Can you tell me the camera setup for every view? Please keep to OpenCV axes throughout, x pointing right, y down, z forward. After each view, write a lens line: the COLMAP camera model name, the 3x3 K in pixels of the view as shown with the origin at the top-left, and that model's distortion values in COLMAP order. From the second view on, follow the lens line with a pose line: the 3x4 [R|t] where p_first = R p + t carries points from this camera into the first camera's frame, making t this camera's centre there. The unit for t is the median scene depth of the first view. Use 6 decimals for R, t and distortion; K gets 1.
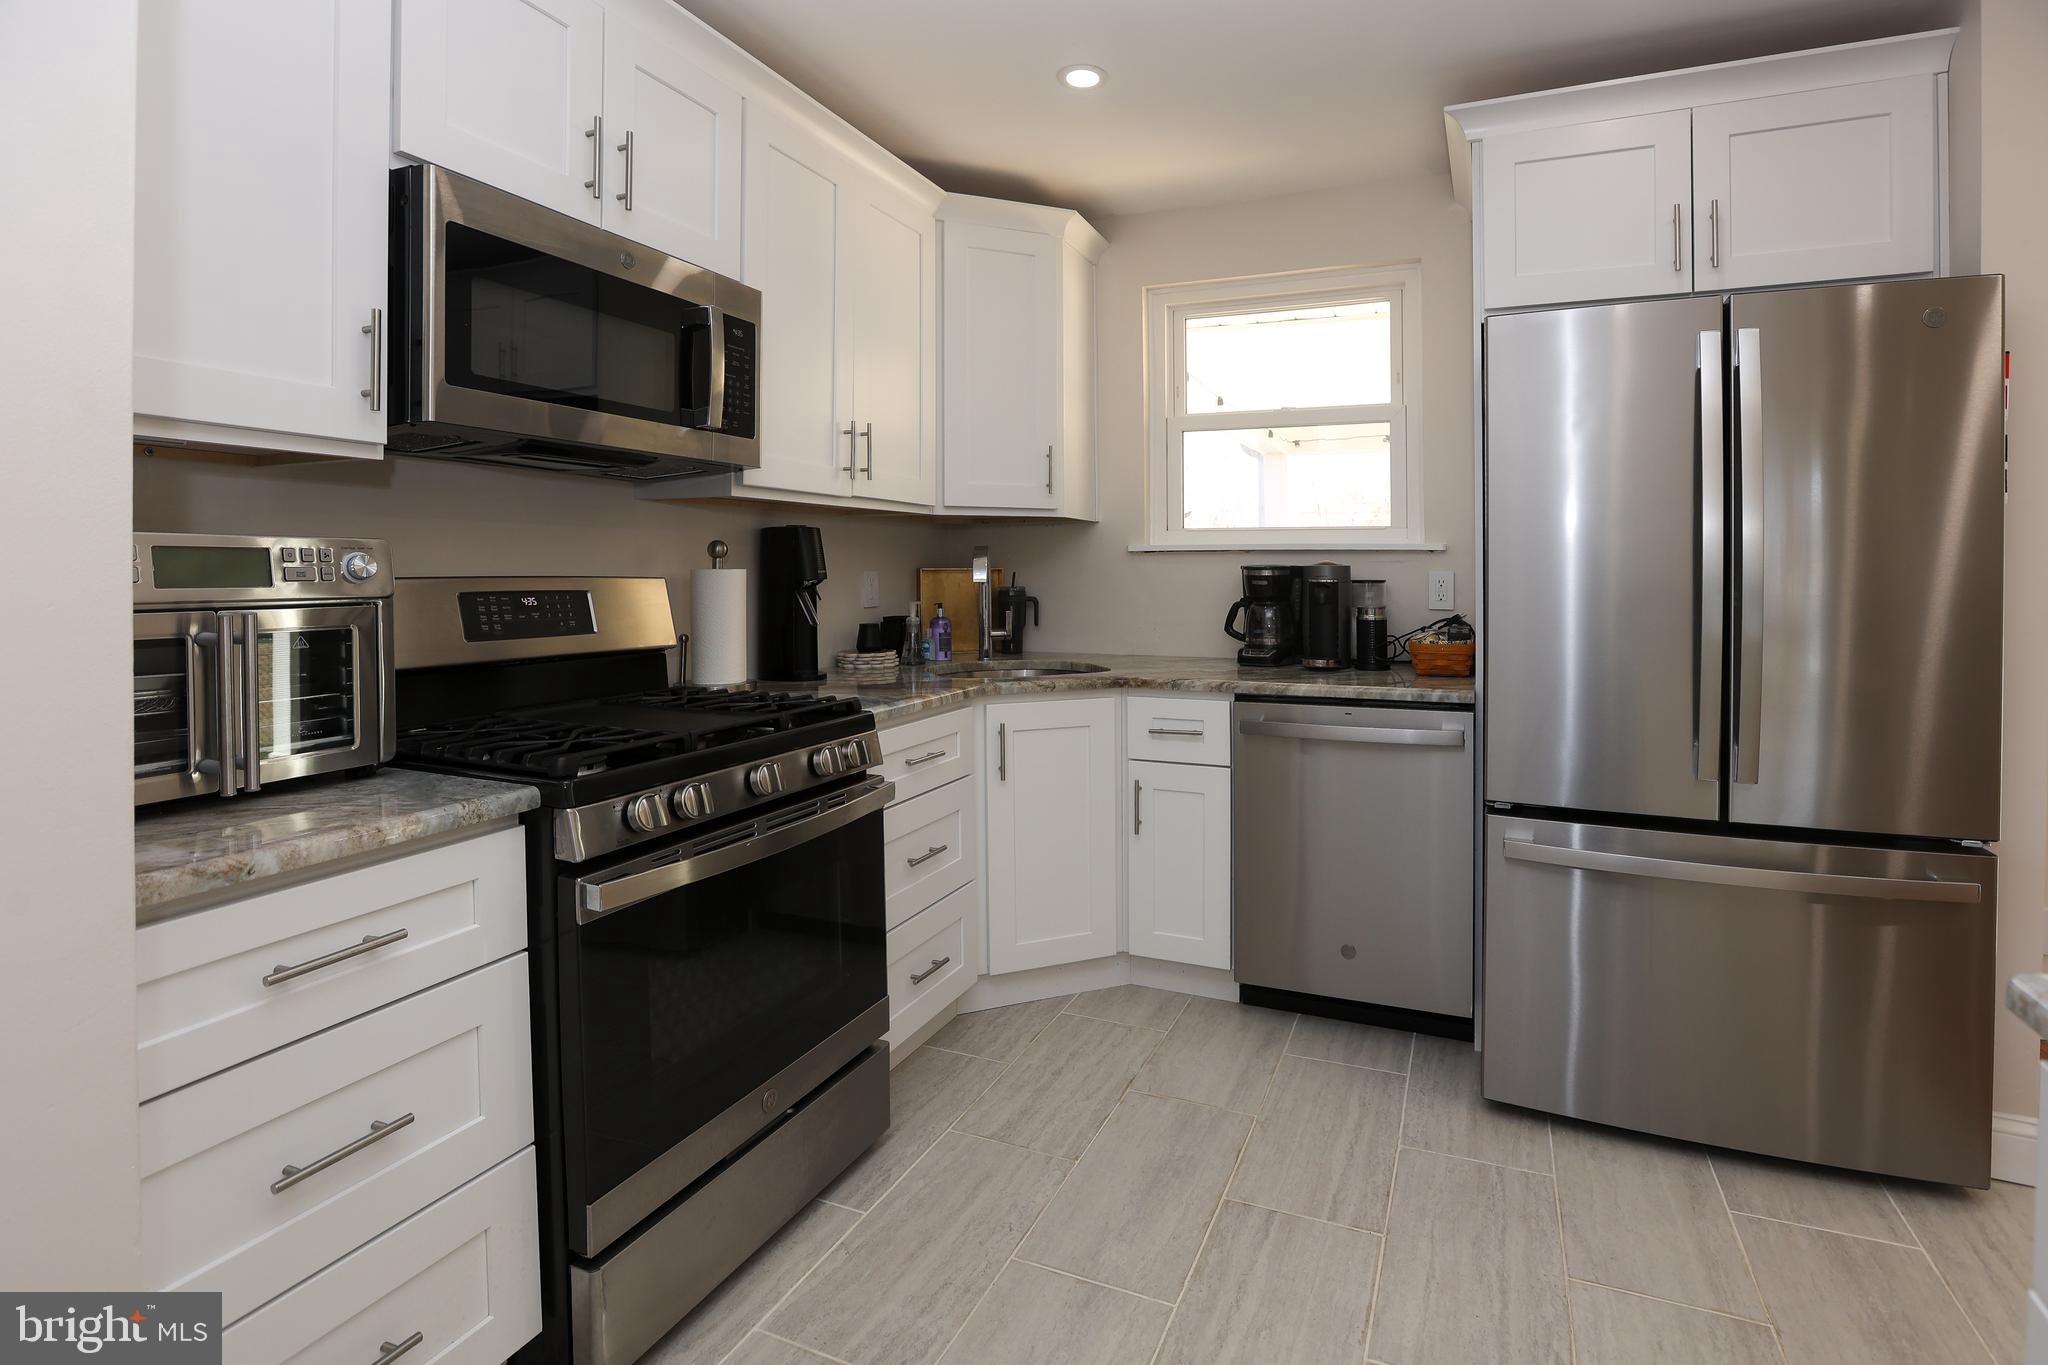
lens RADIAL K [[970.9, 0, 1059.5], [0, 970.9, 582.2], [0, 0, 1]] dist [-0.036518, 0.000321]
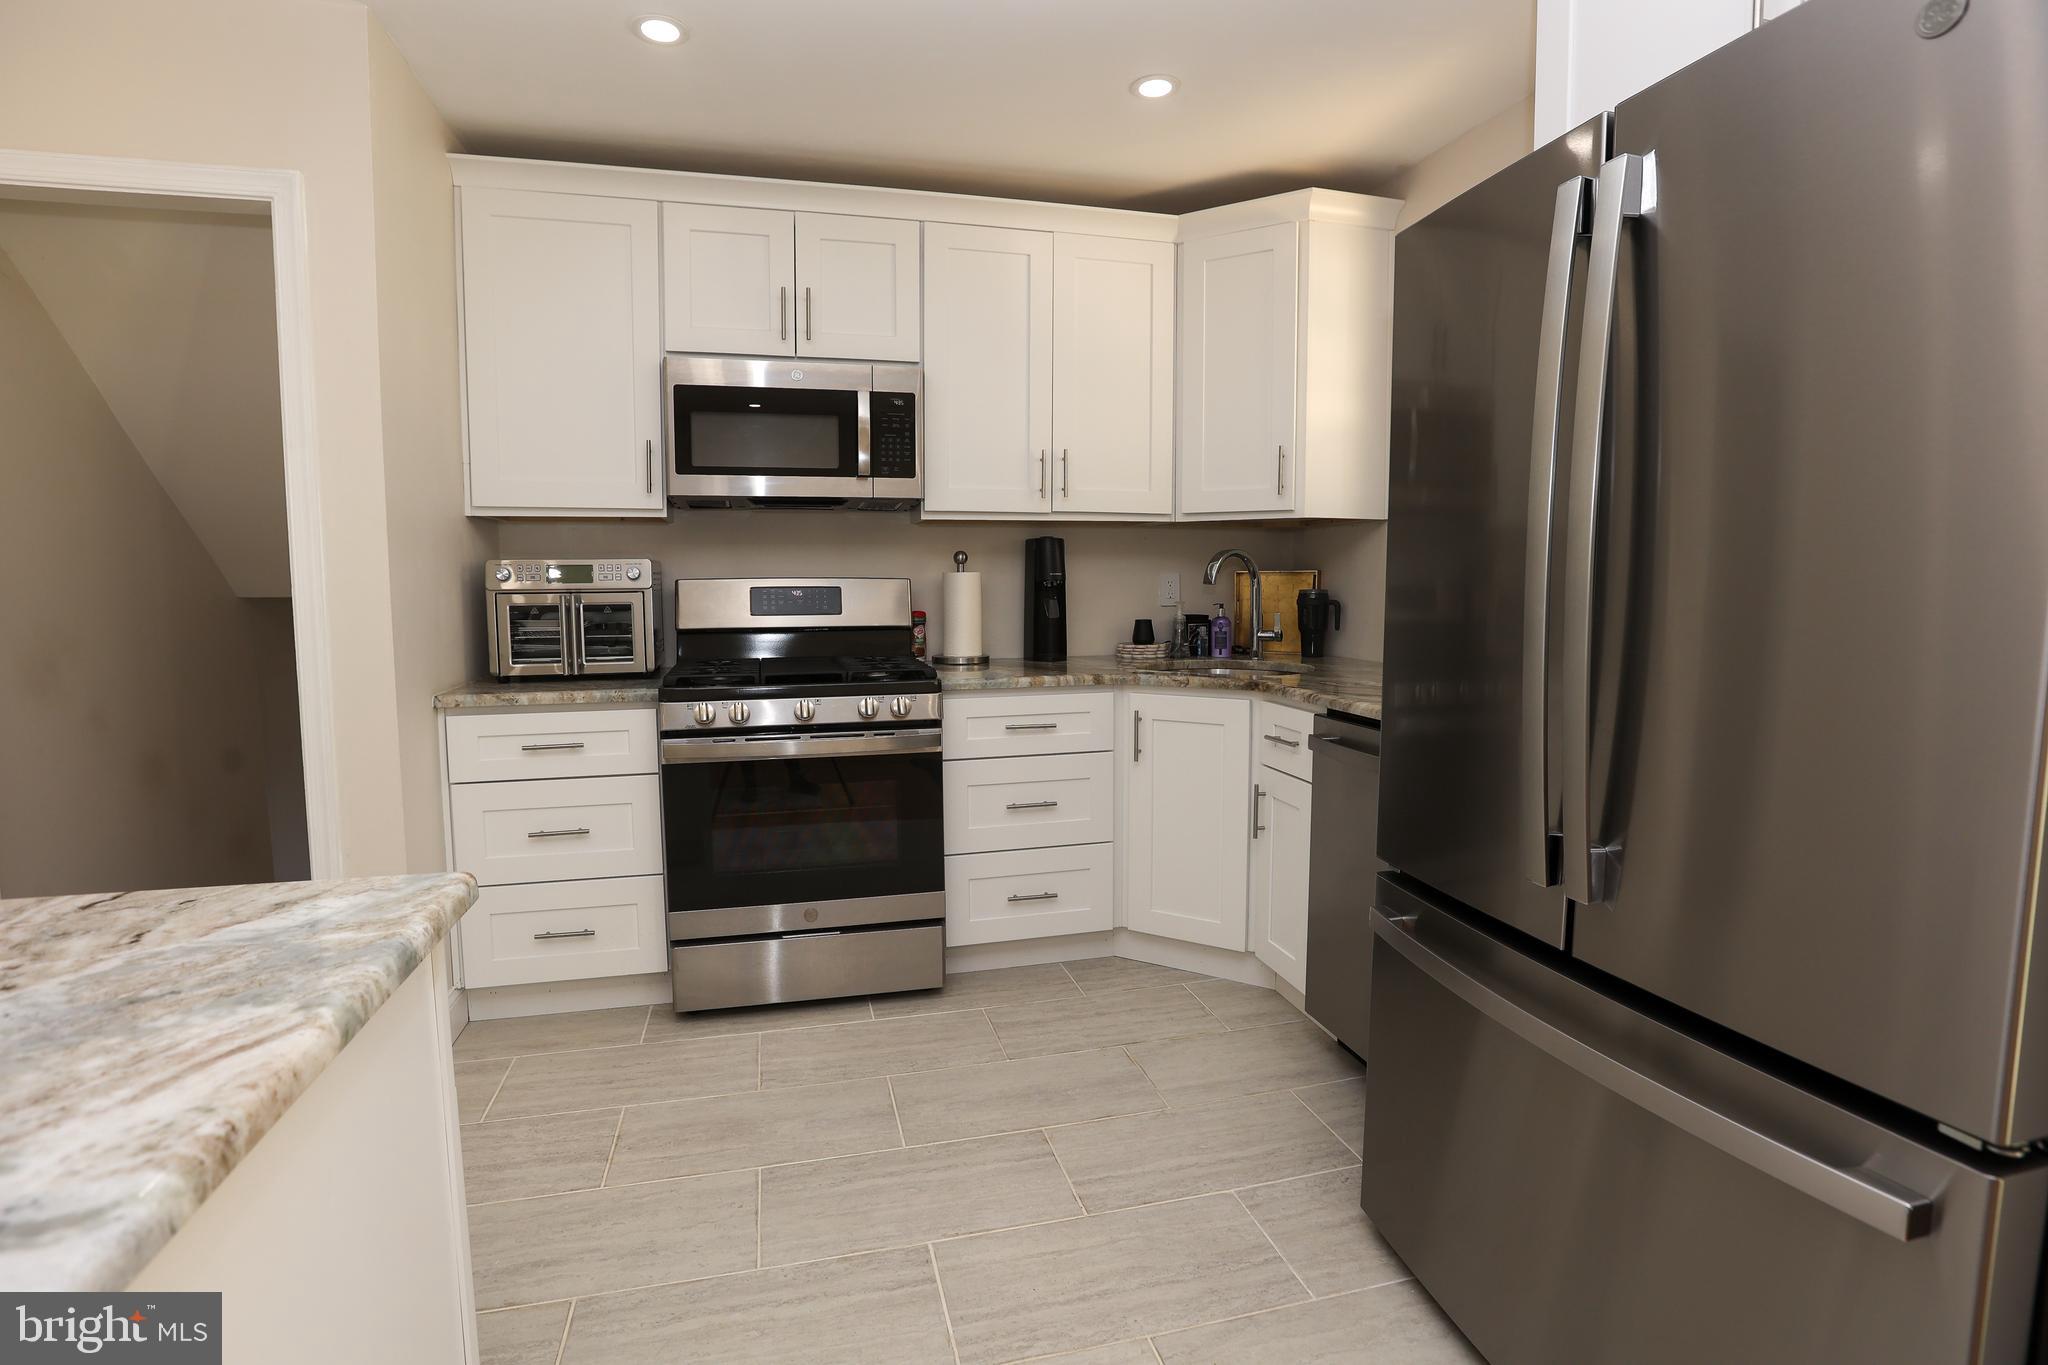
lens RADIAL K [[946.8, 0, 1001.7], [0, 946.8, 670.2], [0, 0, 1]] dist [-0.040492, 0.000412]
pose [[0.593446, 0.077194, -0.801163, 0.886994], [-0.006128, 0.995795, 0.091408, 0.001369], [0.804850, -0.049336, 0.591423, 0.294639]]
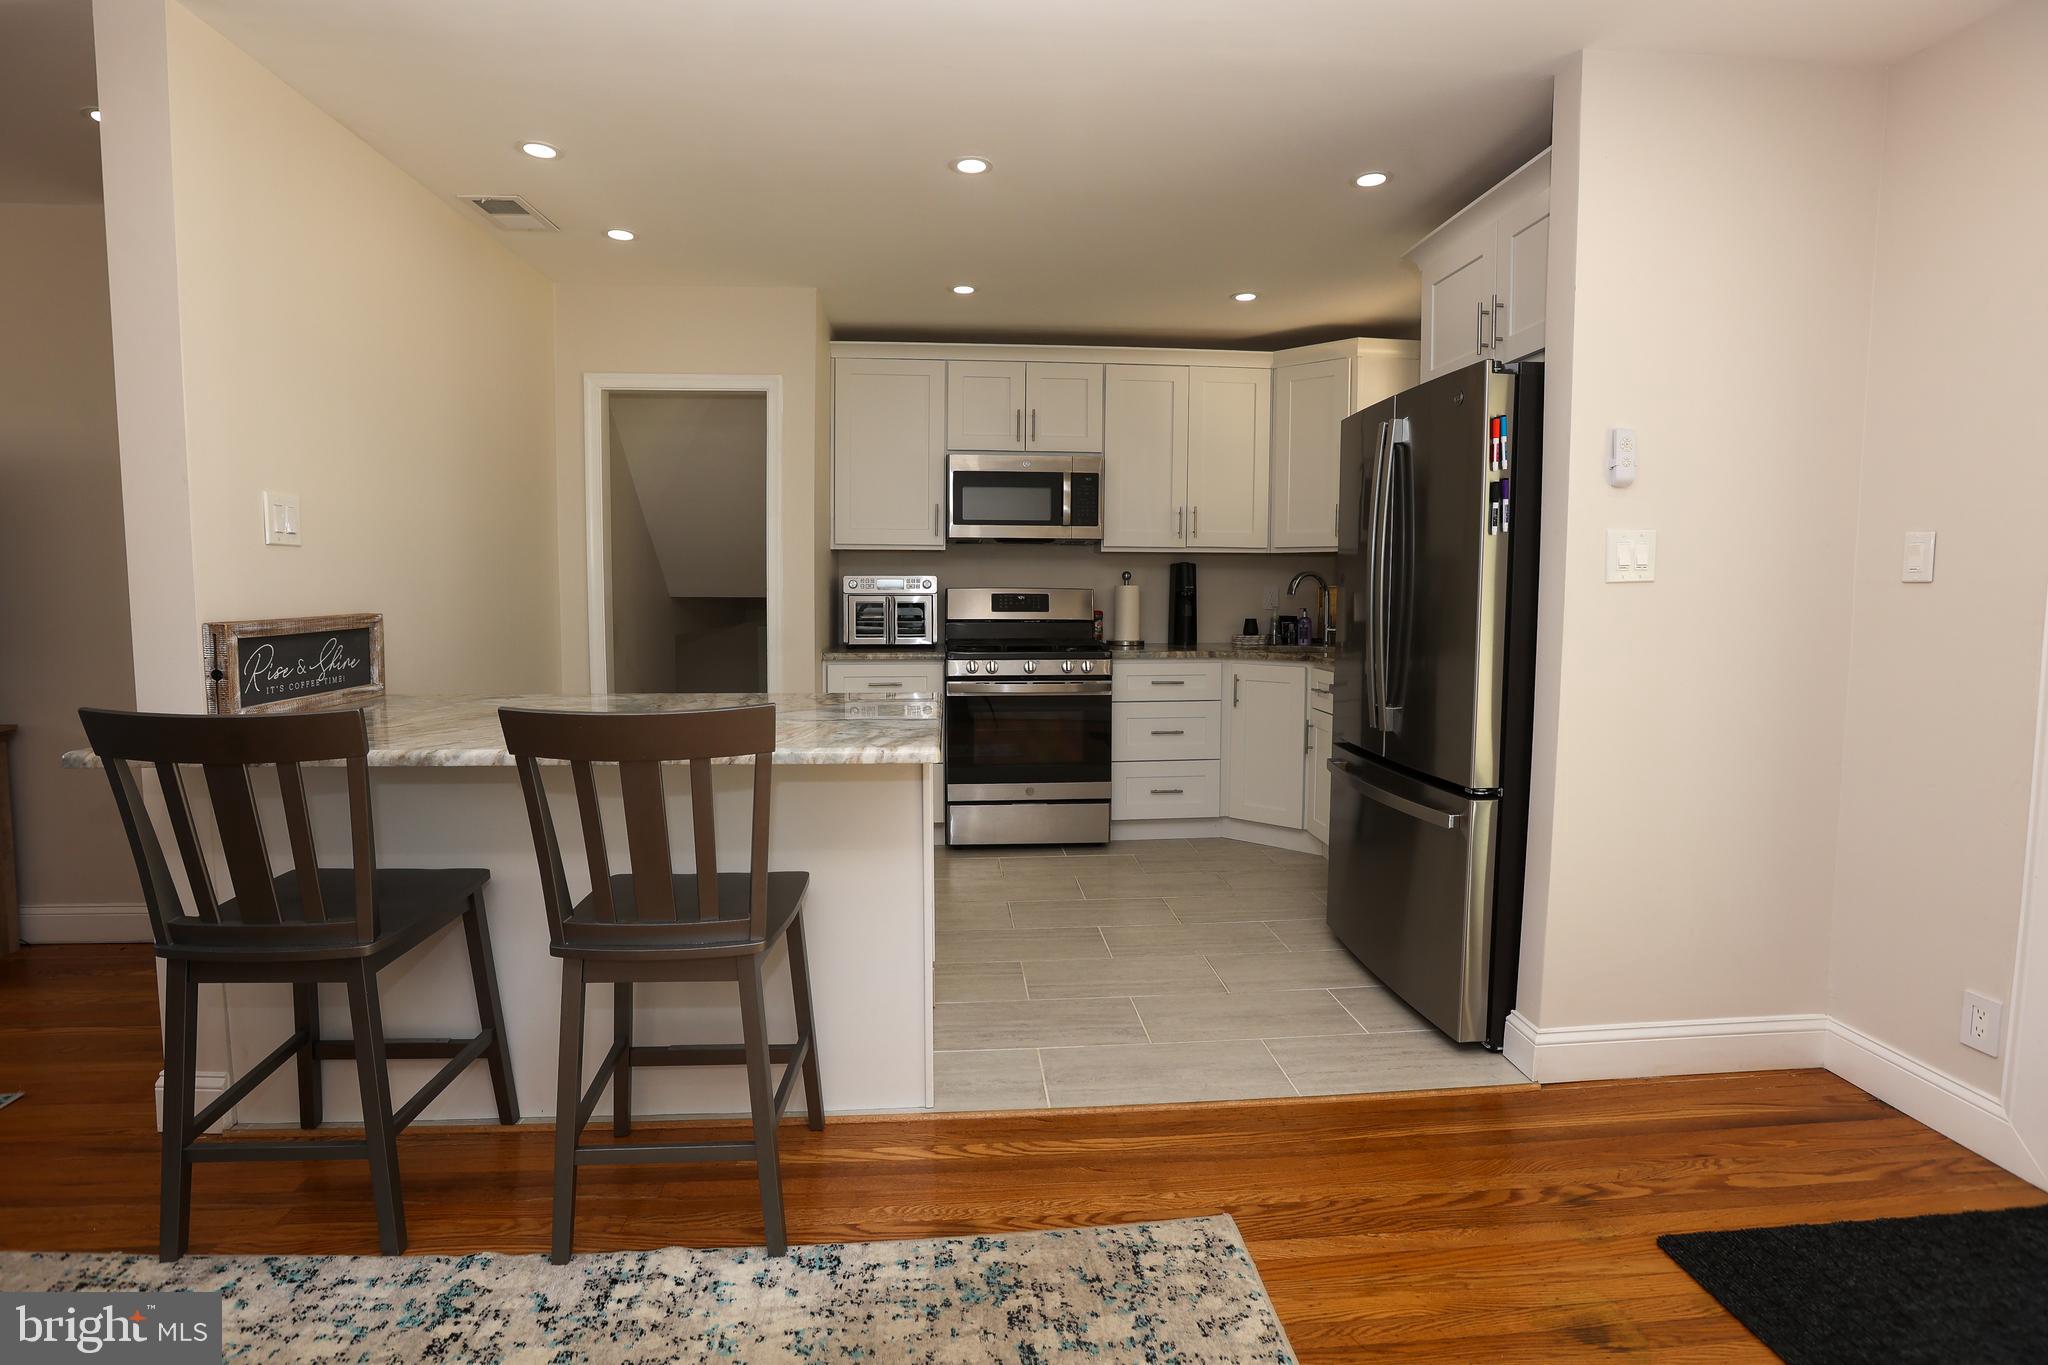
lens RADIAL K [[968.0, 0, 1024.0], [0, 968.0, 682.5], [0, 0, 1]] dist [-0.079523, 0.036502]
pose [[0.461629, 0.089387, -0.882558, 1.613450], [-0.014252, 0.995529, 0.093375, 0.003716], [0.886959, -0.030527, 0.460839, -0.172654]]
